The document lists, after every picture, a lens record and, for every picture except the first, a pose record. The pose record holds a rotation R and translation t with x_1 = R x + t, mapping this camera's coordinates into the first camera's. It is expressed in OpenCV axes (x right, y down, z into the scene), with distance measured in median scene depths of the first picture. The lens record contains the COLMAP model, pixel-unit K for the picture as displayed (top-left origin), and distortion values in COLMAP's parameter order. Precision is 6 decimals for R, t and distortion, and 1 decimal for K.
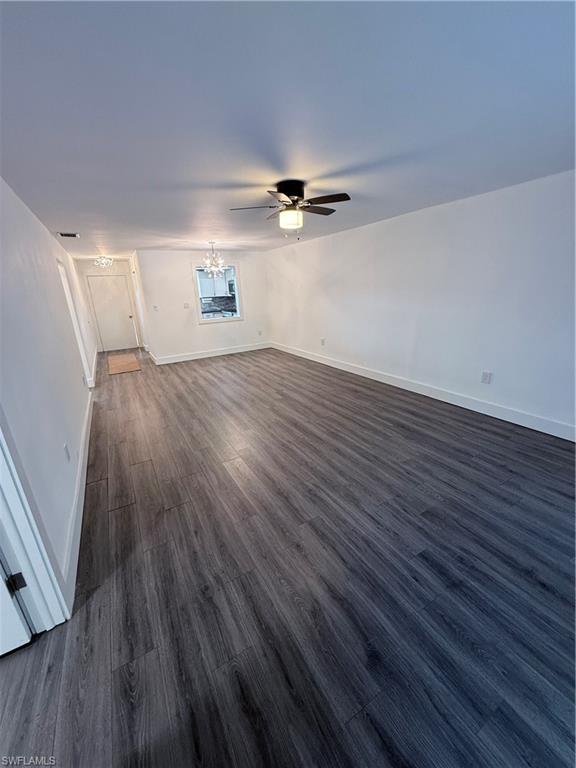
lens RADIAL K [[307.1, 0, 287.7], [0, 307.1, 383.1], [0, 0, 1]] dist [-0.000823, -0.000159]
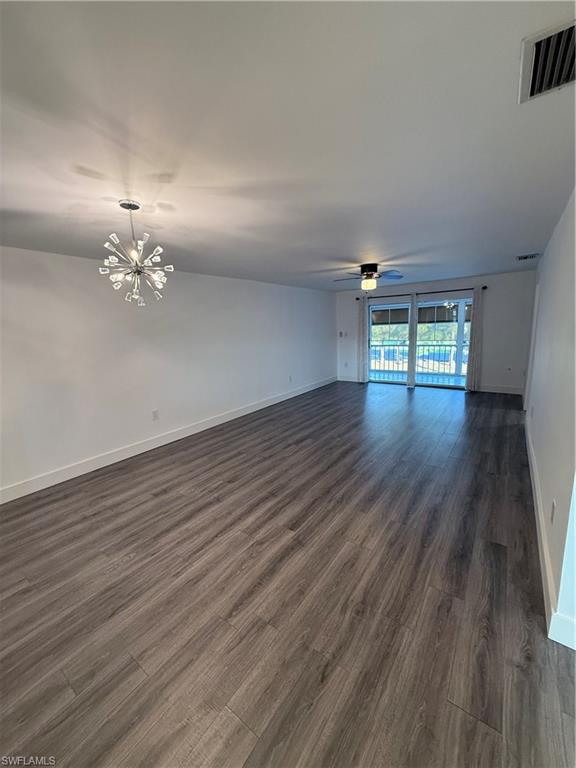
lens RADIAL K [[307.1, 0, 287.7], [0, 307.1, 383.1], [0, 0, 1]] dist [-0.000823, -0.000159]
pose [[-0.409969, -0.103639, 0.906192, -0.732632], [0.332514, 0.908167, 0.254297, -0.328654], [-0.849329, 0.405576, -0.337859, 1.150650]]
